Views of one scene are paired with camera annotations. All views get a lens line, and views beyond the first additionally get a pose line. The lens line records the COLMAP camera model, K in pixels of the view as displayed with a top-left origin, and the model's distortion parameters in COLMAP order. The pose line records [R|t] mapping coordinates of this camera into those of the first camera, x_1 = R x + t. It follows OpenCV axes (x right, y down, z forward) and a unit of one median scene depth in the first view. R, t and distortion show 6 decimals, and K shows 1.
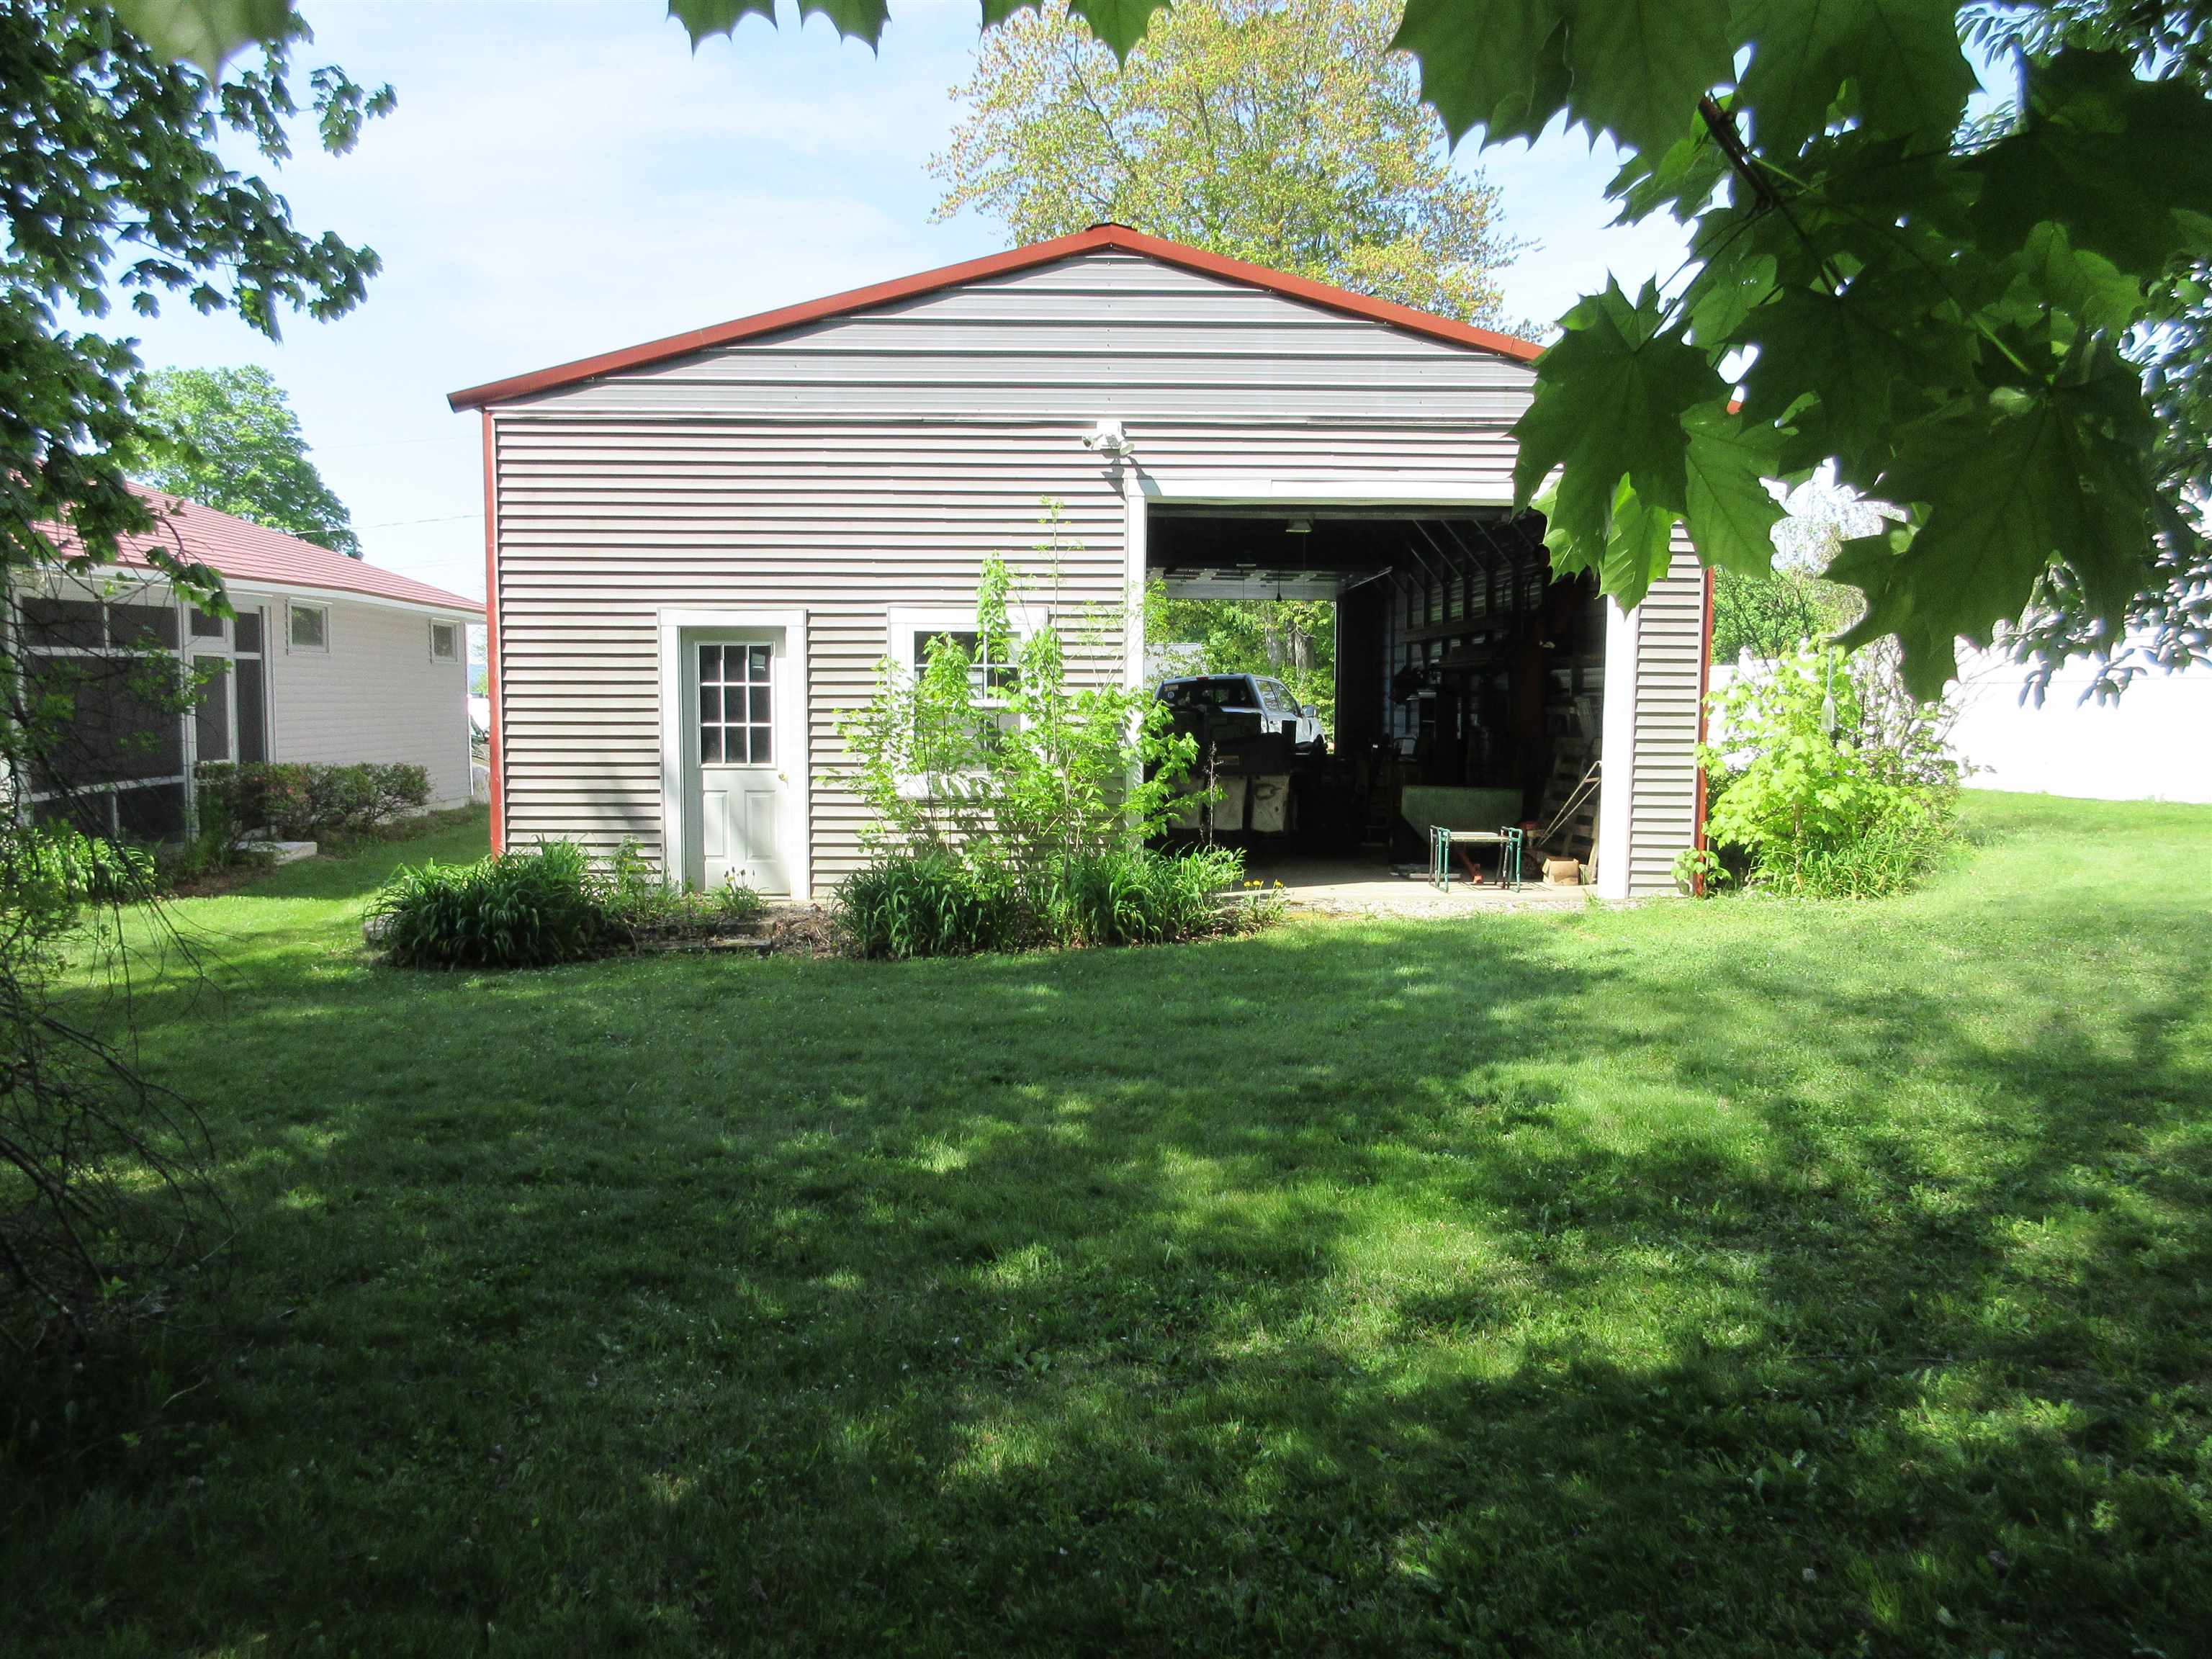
lens RADIAL K [[1638.8, 0, 1104.9], [0, 1638.8, 821.6], [0, 0, 1]] dist [-0.005760, 0.005062]
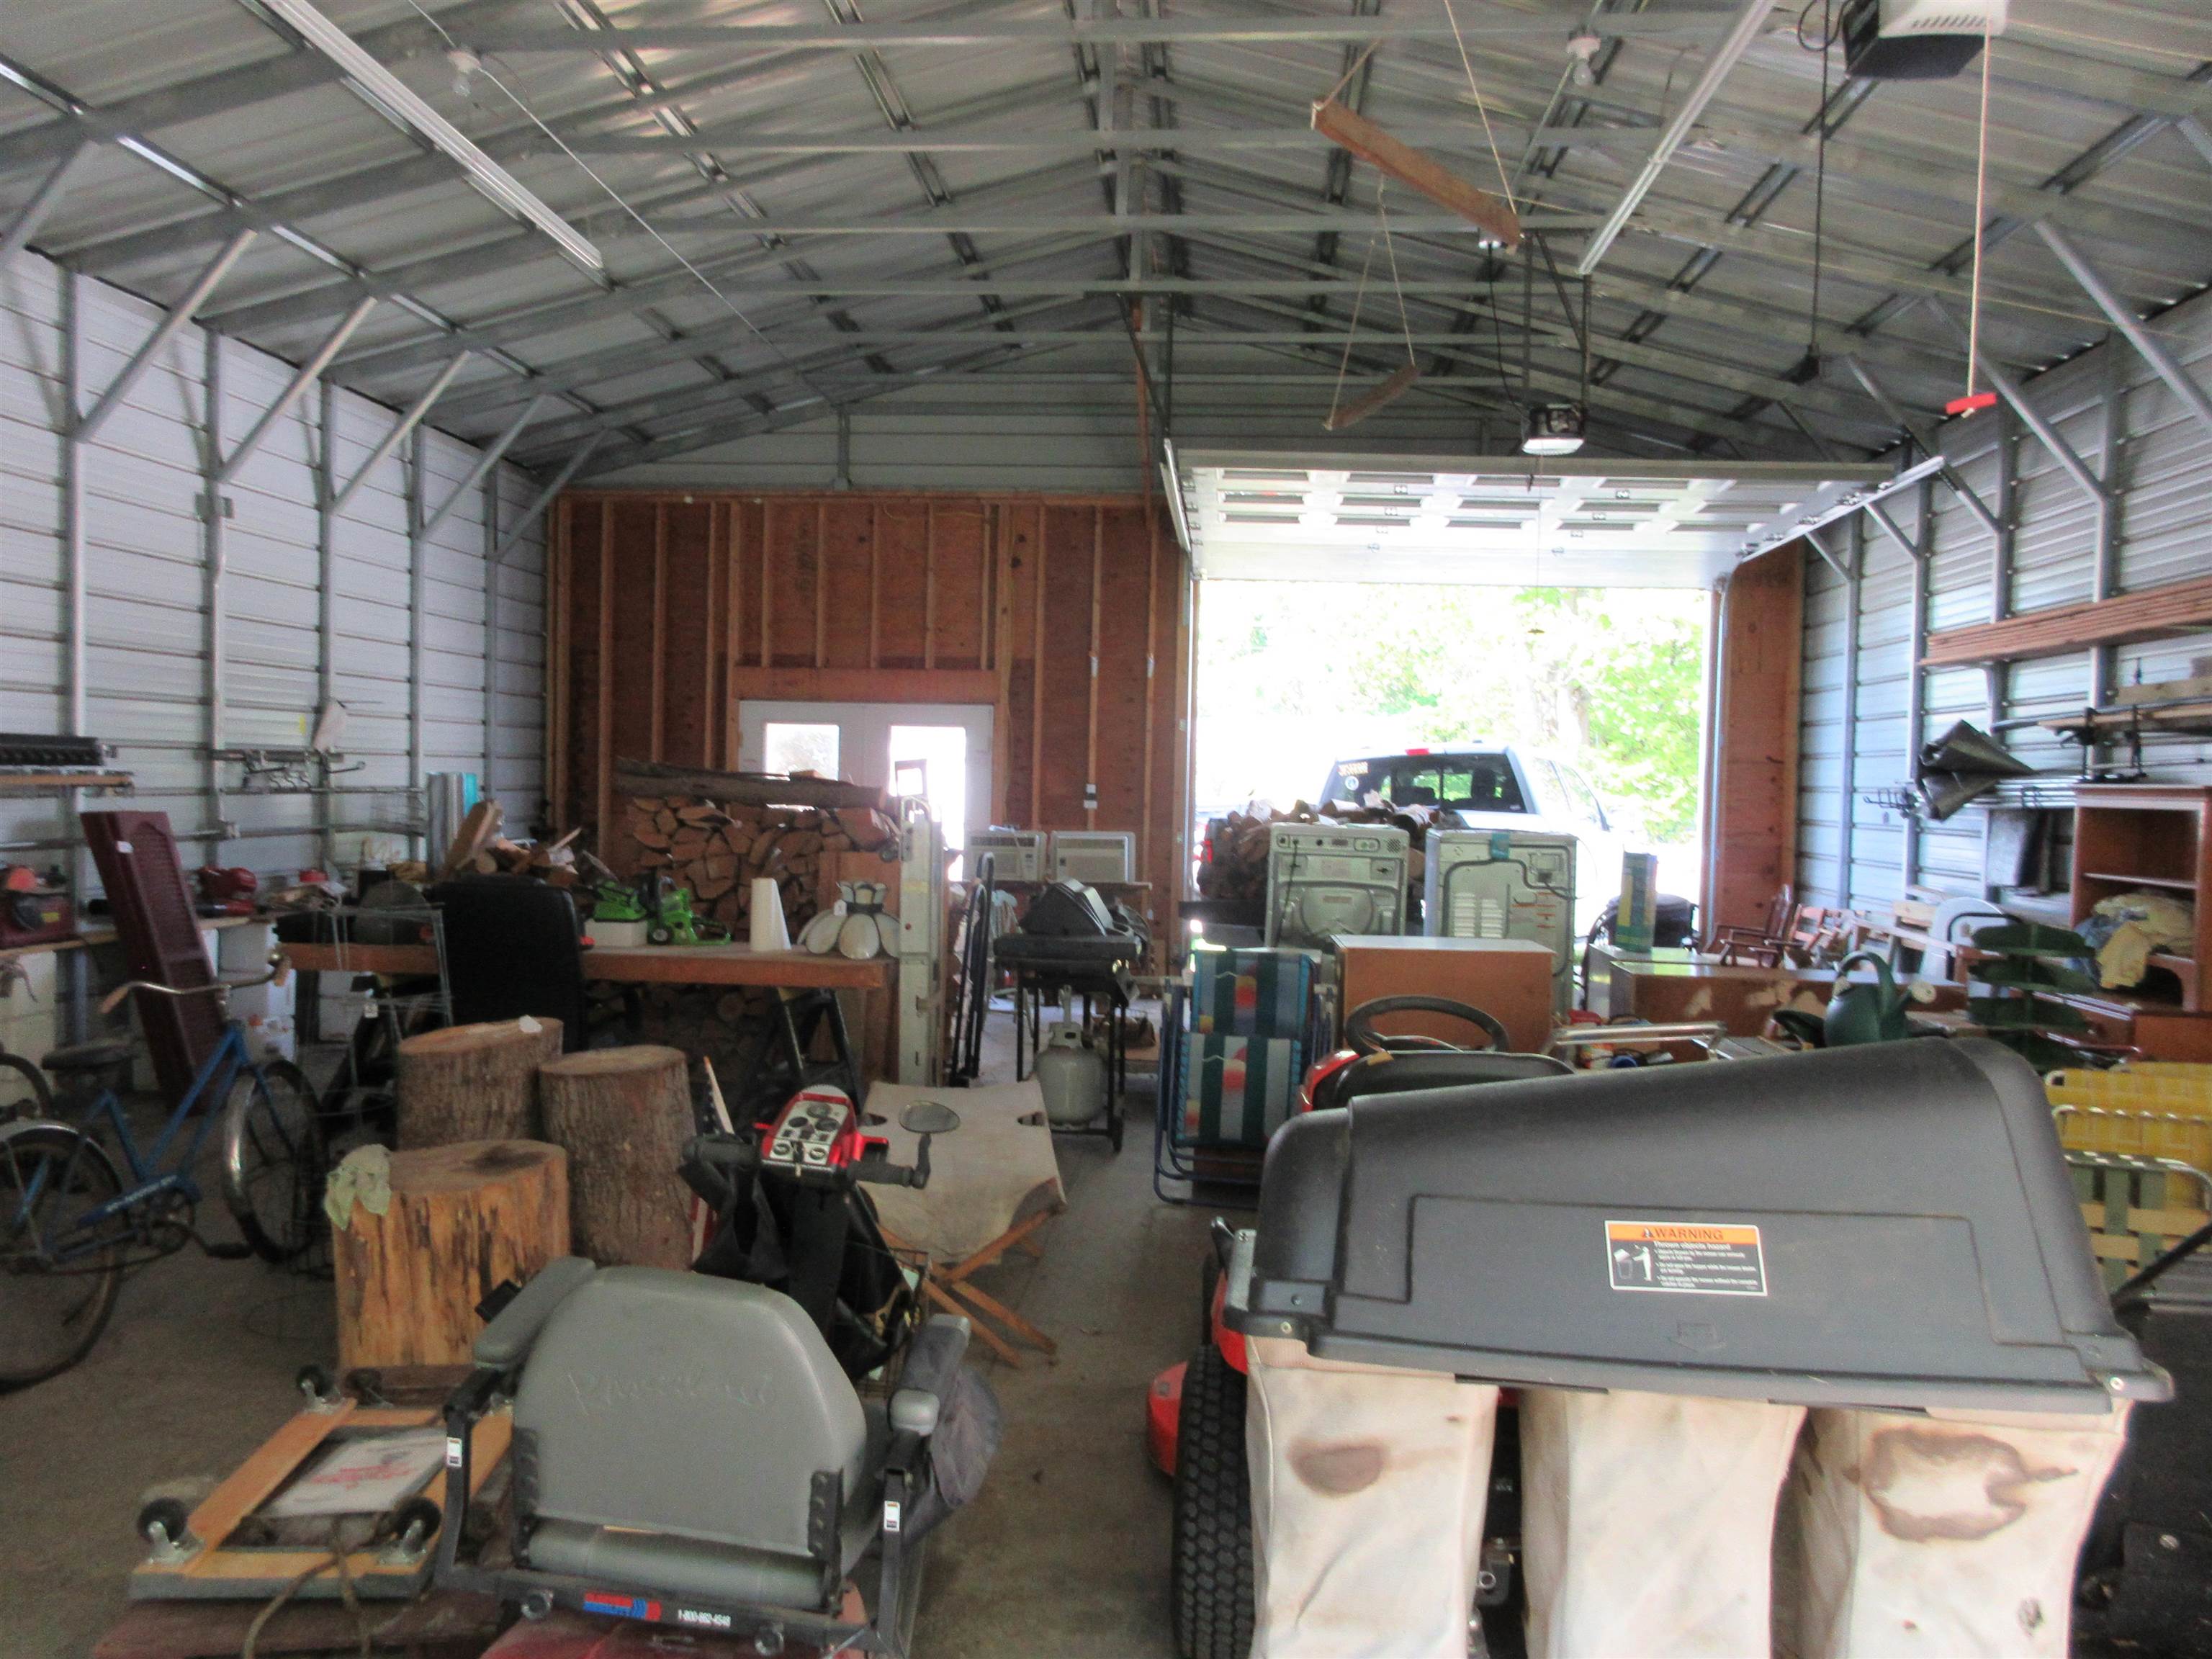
lens RADIAL K [[1638.8, 0, 1104.9], [0, 1638.8, 821.6], [0, 0, 1]] dist [-0.005760, 0.005062]
pose [[0.993264, 0.031901, -0.111396, 0.024474], [-0.036932, 0.998375, -0.043400, -0.046739], [0.109830, 0.047222, 0.992828, 0.567058]]
